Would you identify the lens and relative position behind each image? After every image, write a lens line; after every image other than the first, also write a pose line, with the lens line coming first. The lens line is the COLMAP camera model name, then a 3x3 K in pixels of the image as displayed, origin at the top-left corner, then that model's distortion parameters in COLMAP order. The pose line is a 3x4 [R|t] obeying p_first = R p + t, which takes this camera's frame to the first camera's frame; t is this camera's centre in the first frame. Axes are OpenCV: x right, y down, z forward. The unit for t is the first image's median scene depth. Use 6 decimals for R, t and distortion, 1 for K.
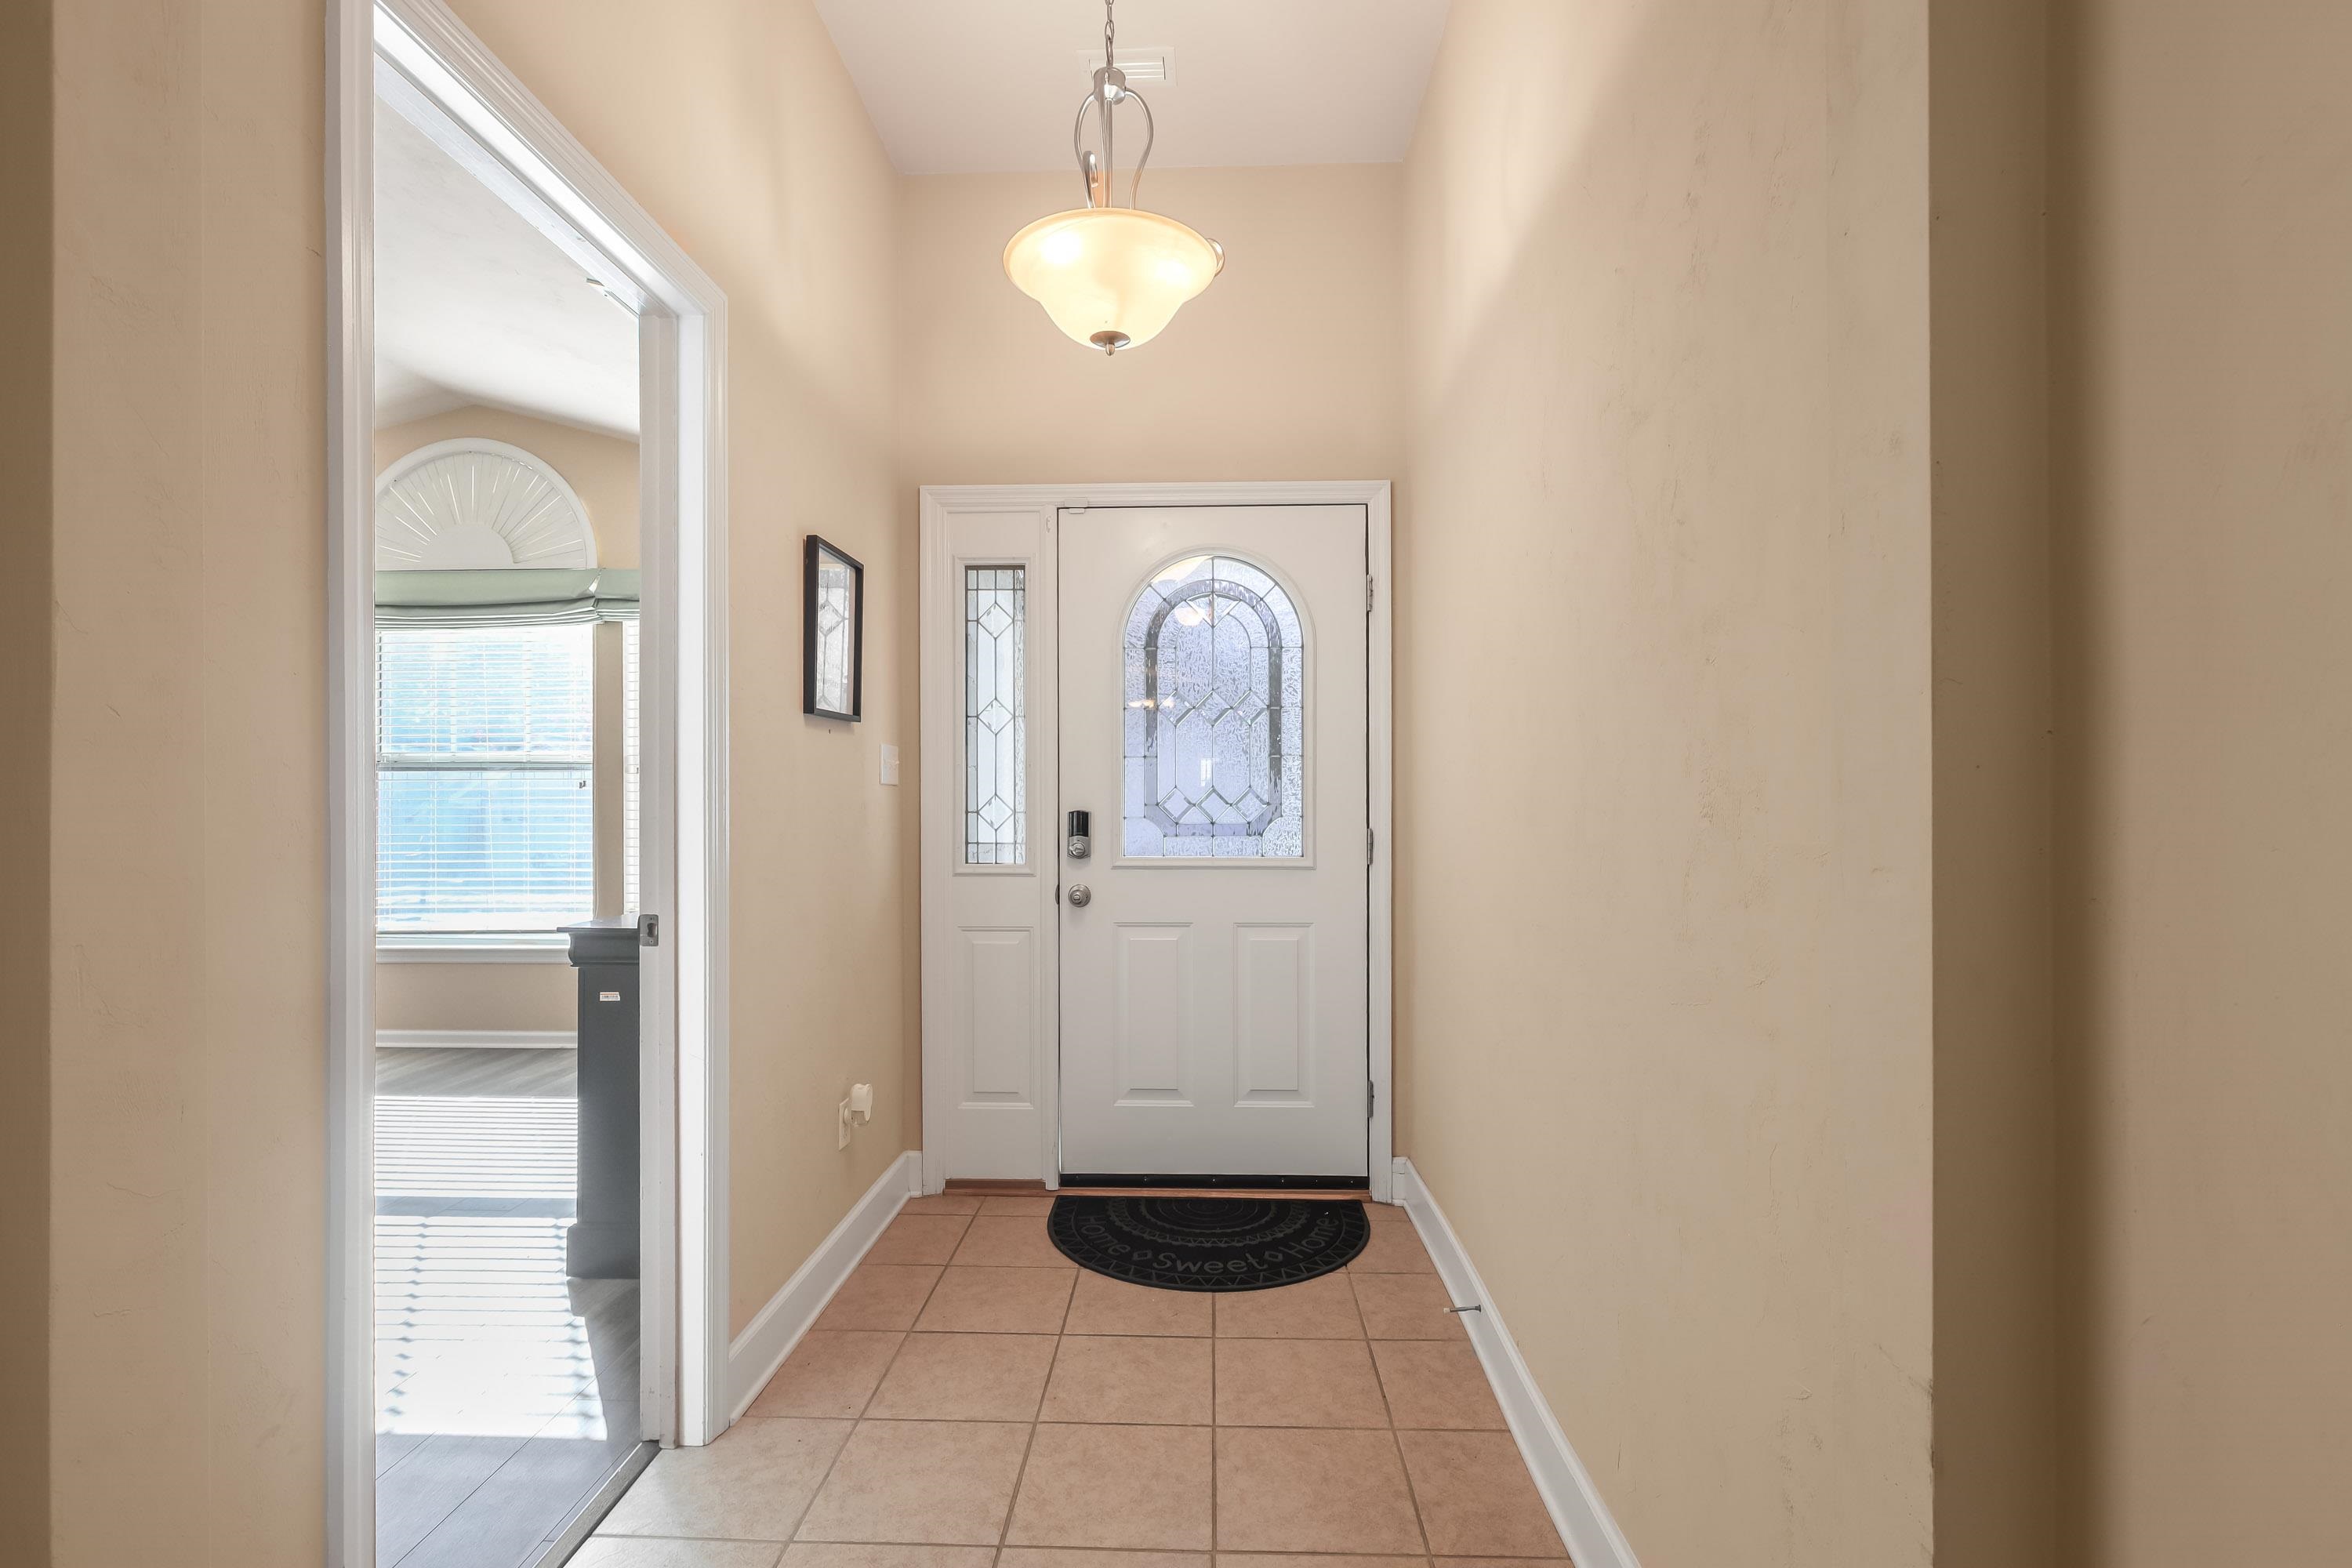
lens RADIAL K [[1065.7, 0, 1187.3], [0, 1065.7, 761.3], [0, 0, 1]] dist [0.001190, 0.000488]
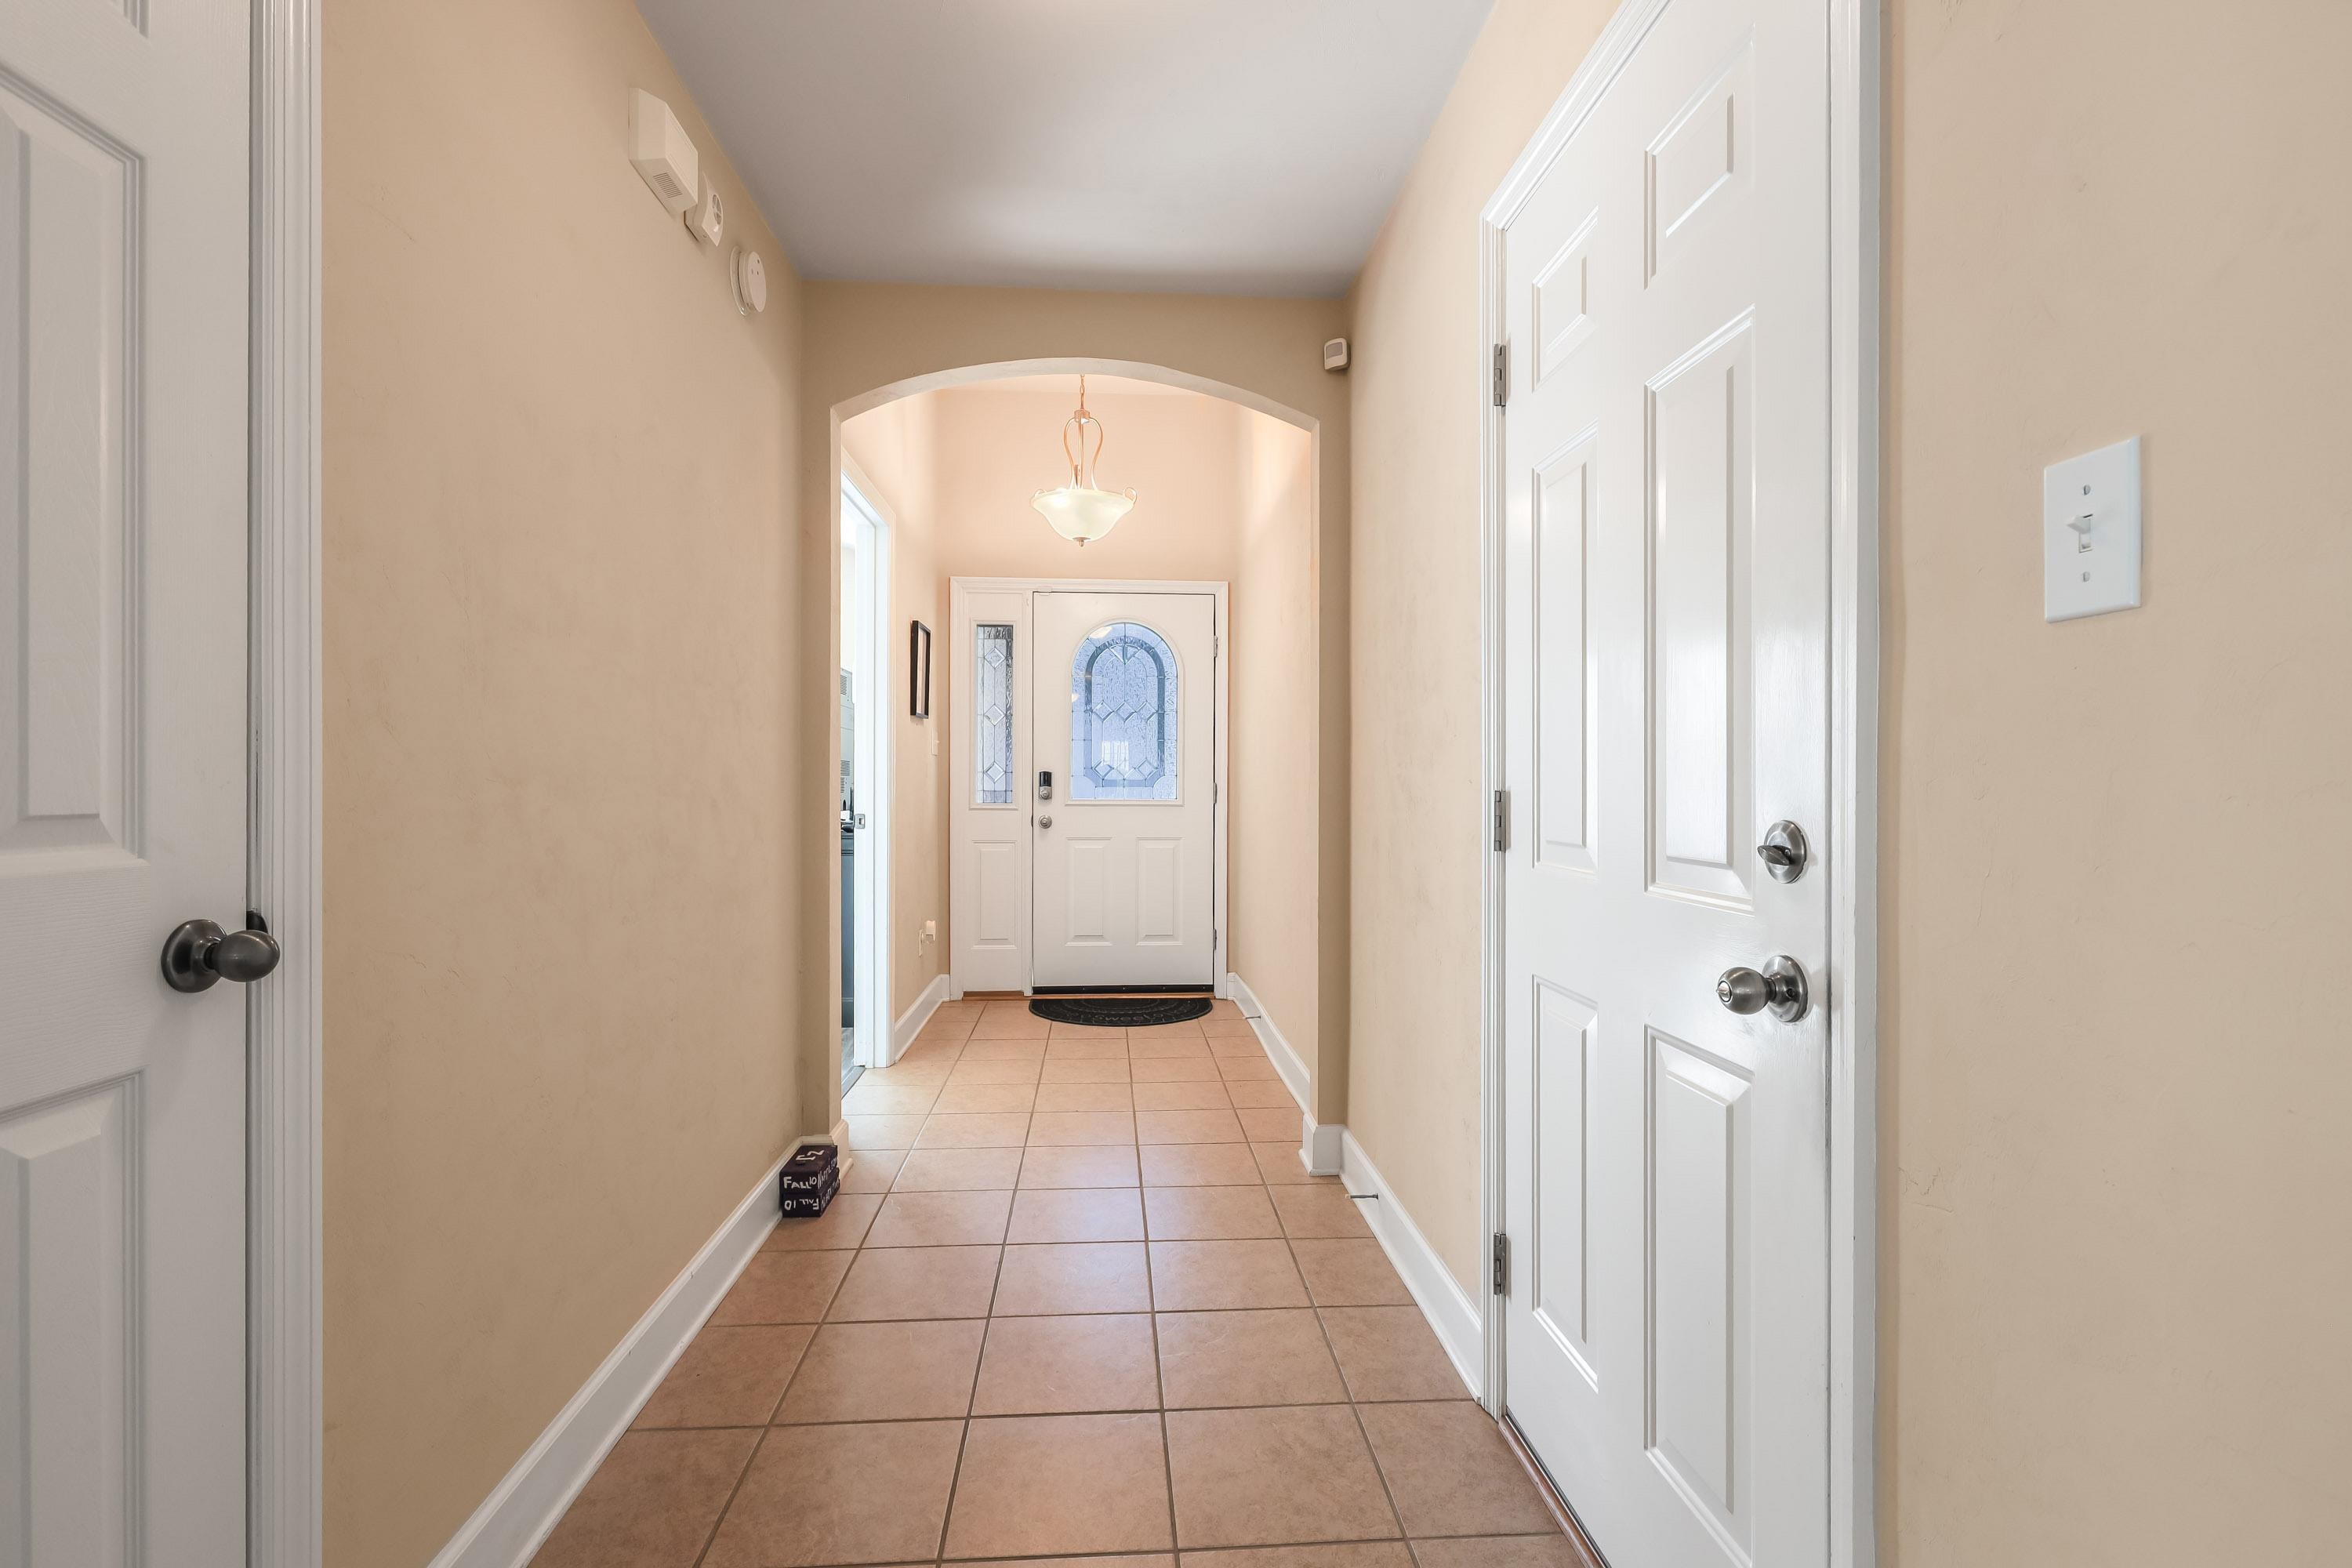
lens RADIAL K [[1099.3, 0, 1185.6], [0, 1099.3, 797.1], [0, 0, 1]] dist [0.000999, 0.000670]
pose [[0.995024, 0.002175, 0.099615, -0.053896], [-0.007020, 0.998808, 0.048313, 0.001082], [-0.099391, -0.048772, 0.993852, -0.761015]]
